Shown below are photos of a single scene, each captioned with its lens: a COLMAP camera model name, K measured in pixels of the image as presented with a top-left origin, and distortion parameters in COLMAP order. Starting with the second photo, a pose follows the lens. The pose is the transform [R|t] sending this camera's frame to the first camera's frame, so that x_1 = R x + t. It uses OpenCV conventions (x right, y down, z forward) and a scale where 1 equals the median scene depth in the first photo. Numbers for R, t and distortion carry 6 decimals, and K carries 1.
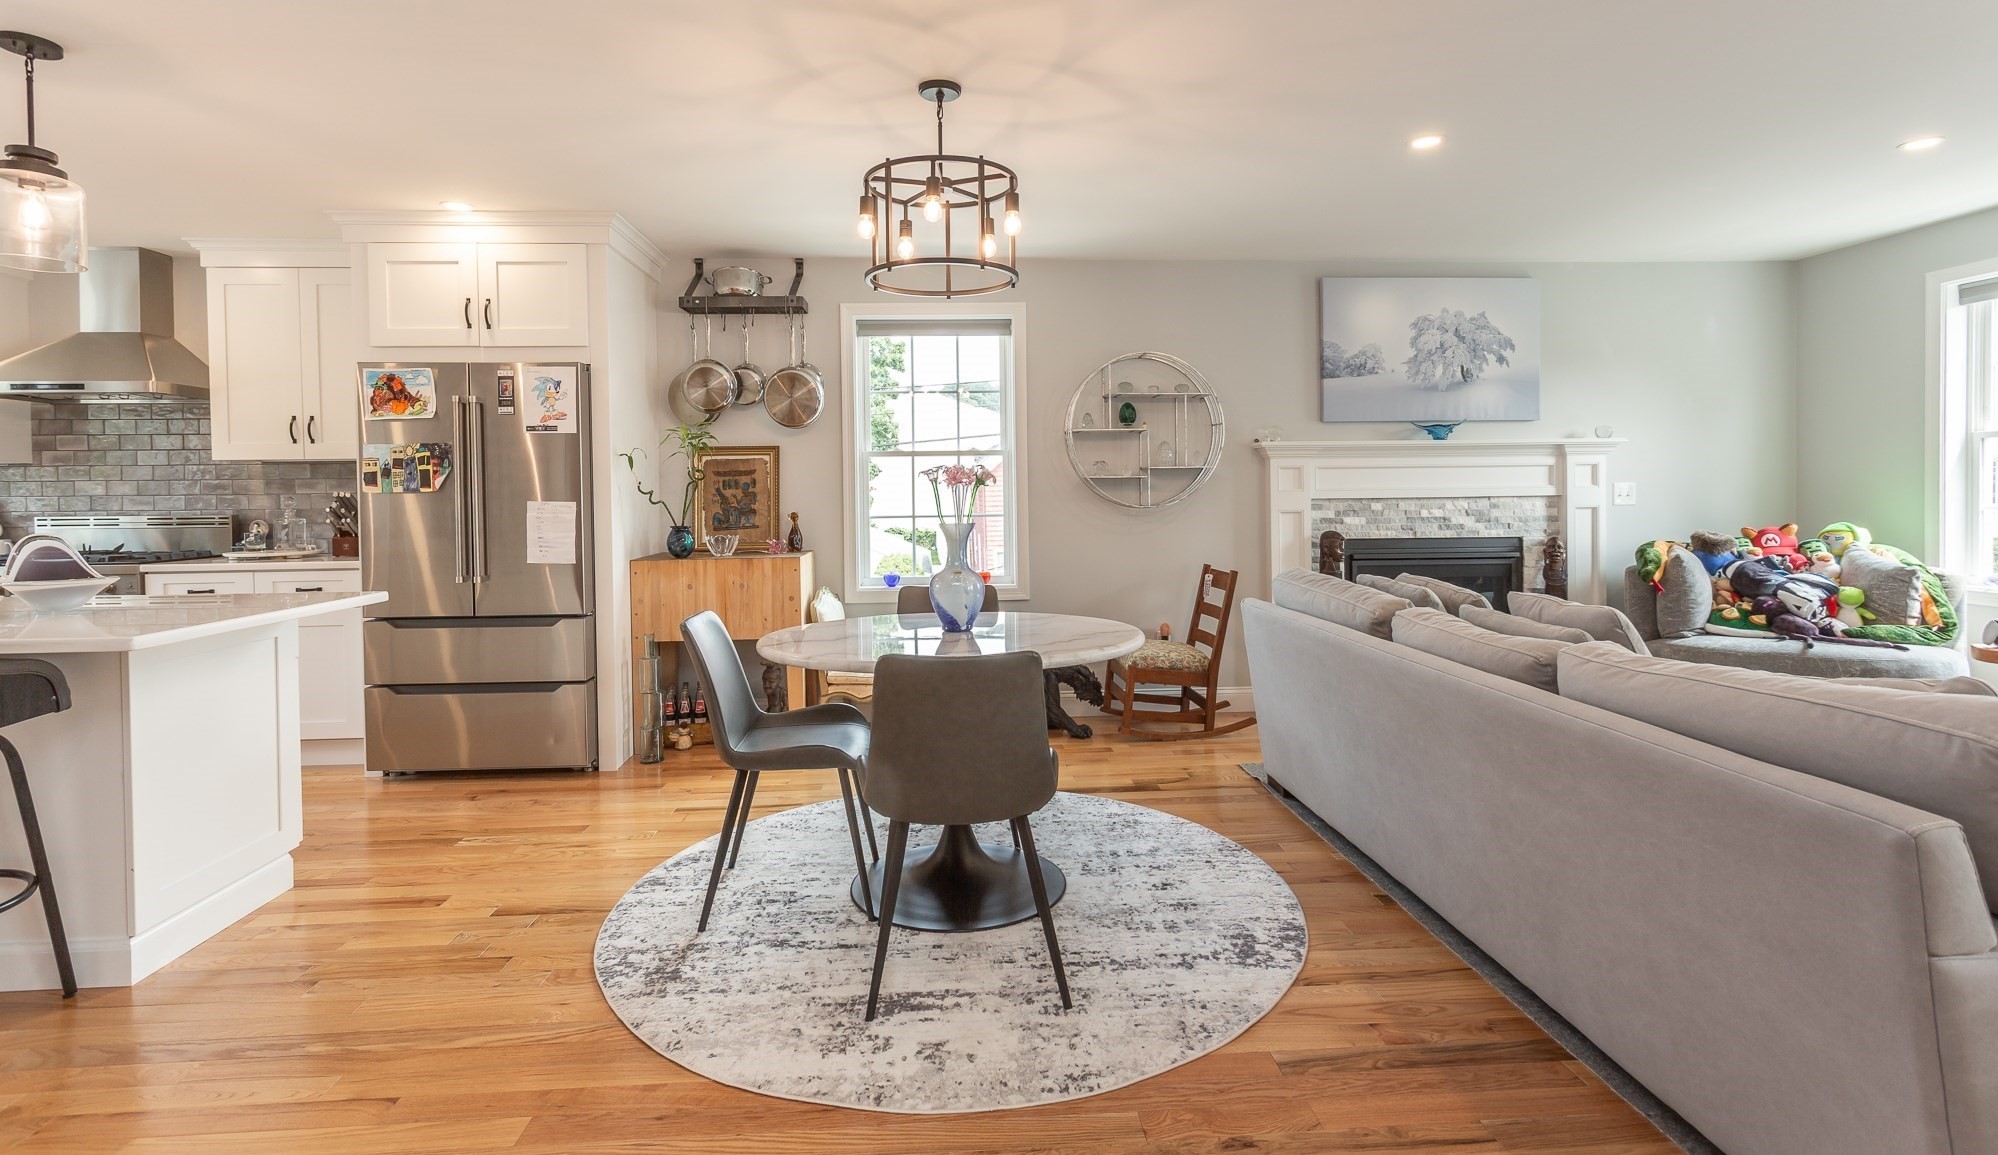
lens RADIAL K [[943.4, 0, 988.6], [0, 943.4, 505.9], [0, 0, 1]] dist [0.002175, 0.001318]
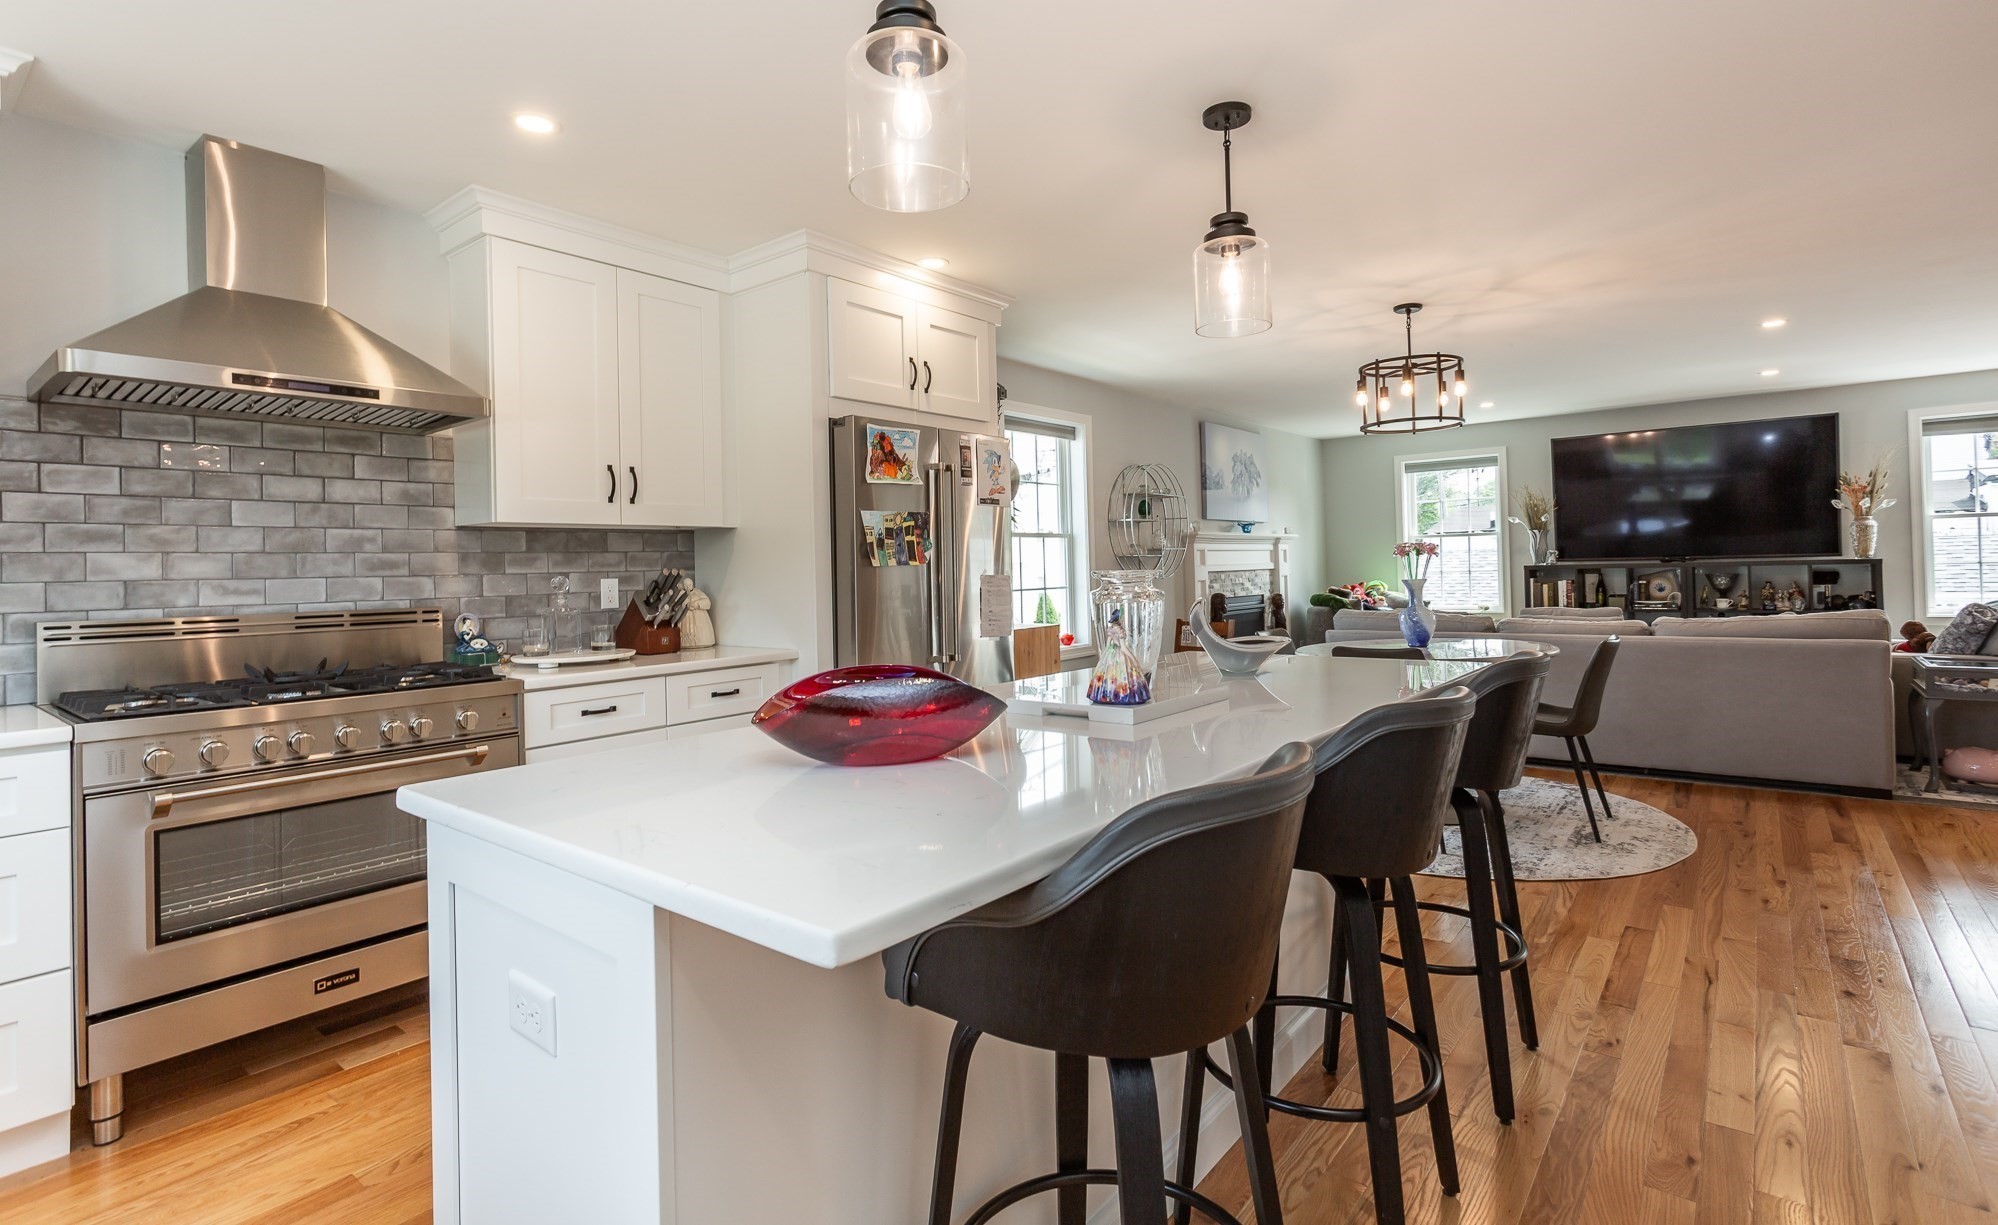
lens RADIAL K [[945.0, 0, 1011.3], [0, 945.0, 558.8], [0, 0, 1]] dist [0.010457, 0.001090]
pose [[0.663503, 0.002405, 0.748170, -1.065286], [0.028915, 0.999165, -0.028854, 0.007000], [-0.747615, 0.040778, 0.662880, 0.286268]]
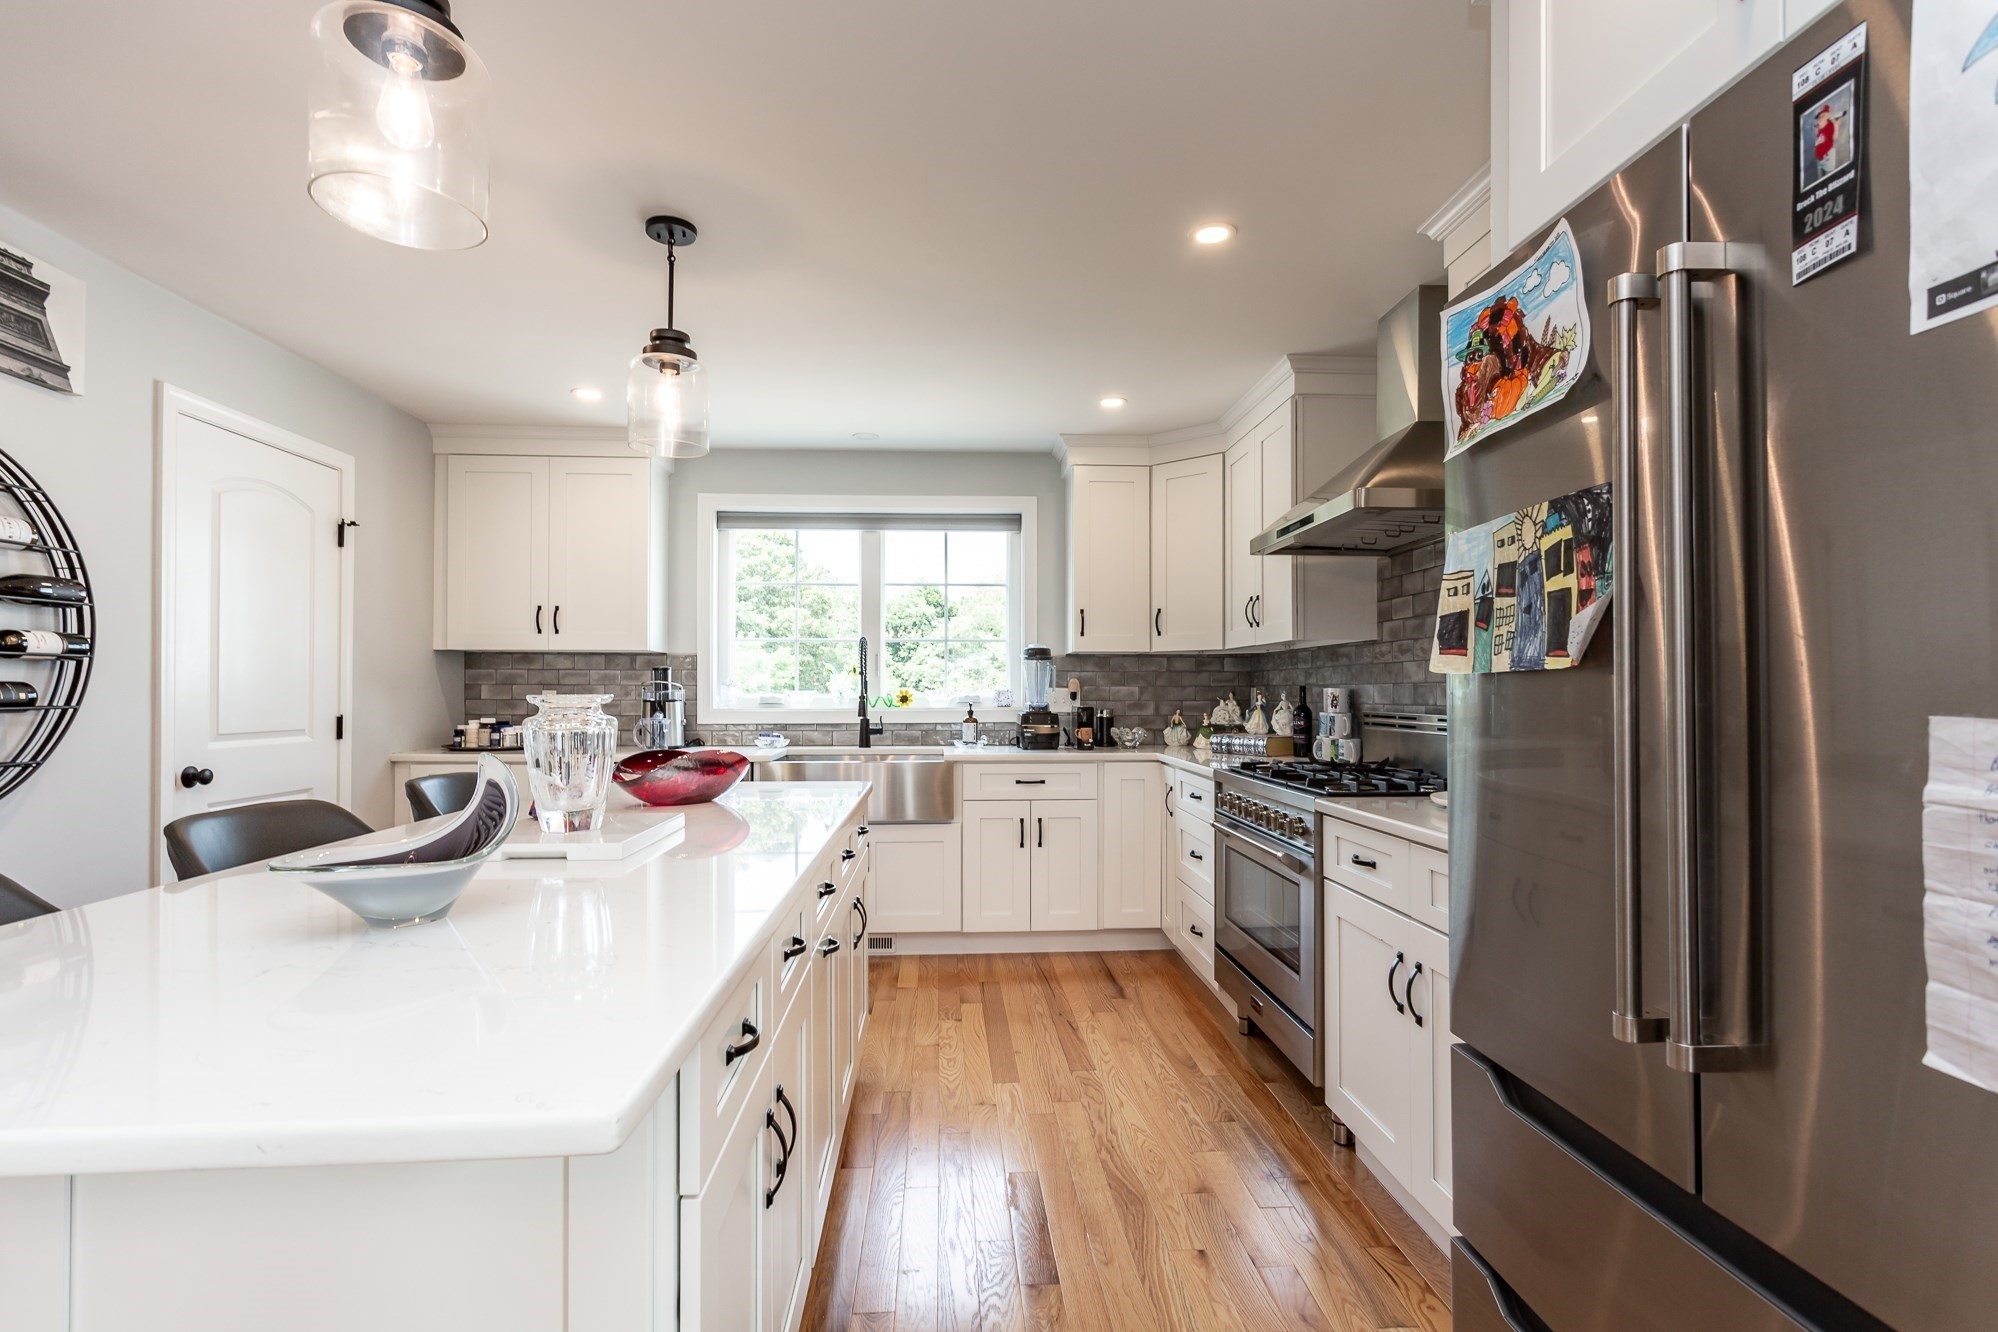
lens RADIAL K [[948.5, 0, 1003.7], [0, 948.5, 686.6], [0, 0, 1]] dist [-0.003222, 0.002542]
pose [[0.010976, 0.006132, -0.999921, -0.277533], [-0.015325, 0.999865, 0.005964, -0.007875], [0.999822, 0.015258, 0.011068, 0.730229]]
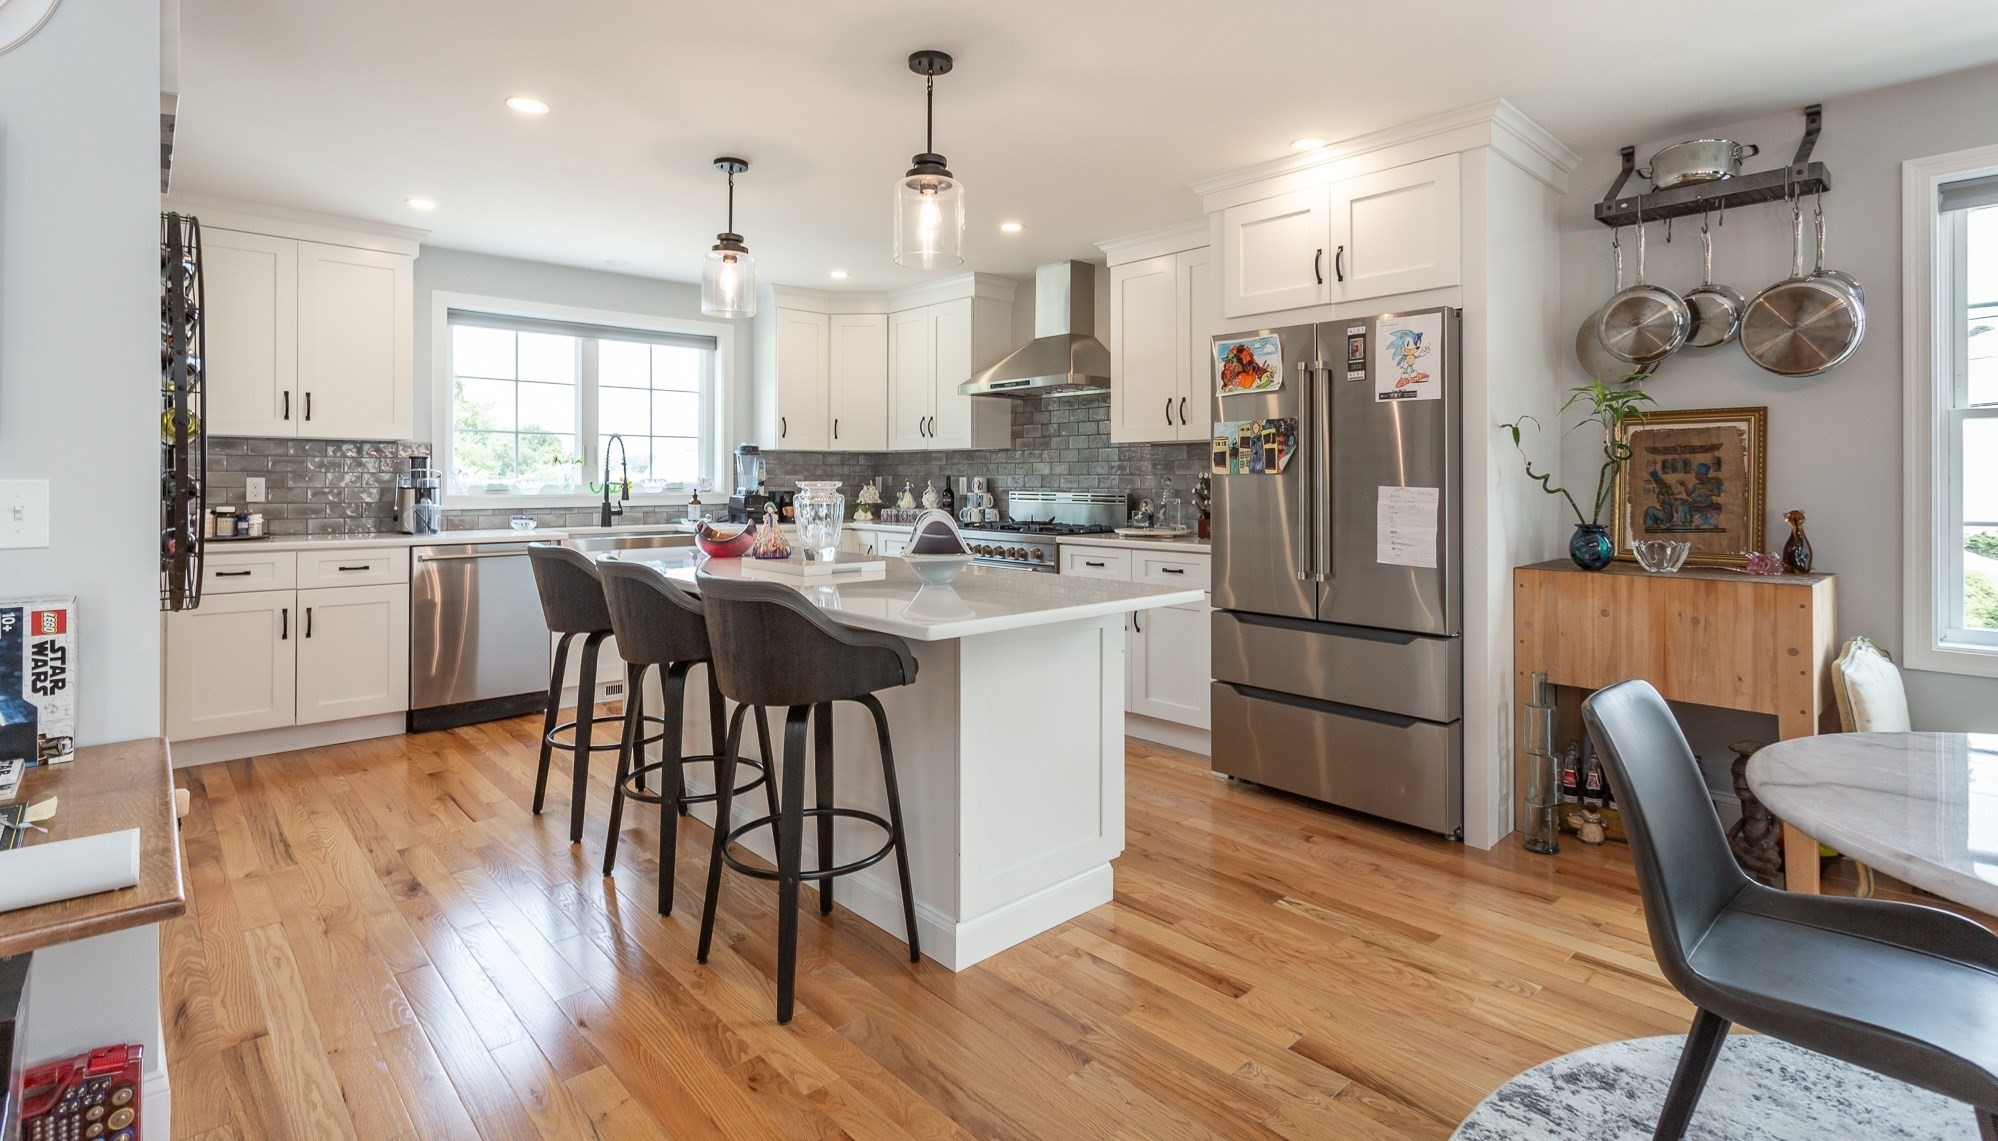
lens RADIAL K [[943.4, 0, 1001.4], [0, 943.4, 475.9], [0, 0, 1]] dist [0.002175, 0.001318]
pose [[0.637863, 0.009663, -0.770089, -0.064116], [-0.020423, 0.999782, -0.004371, -0.003115], [0.769879, 0.018516, 0.637921, 0.208313]]
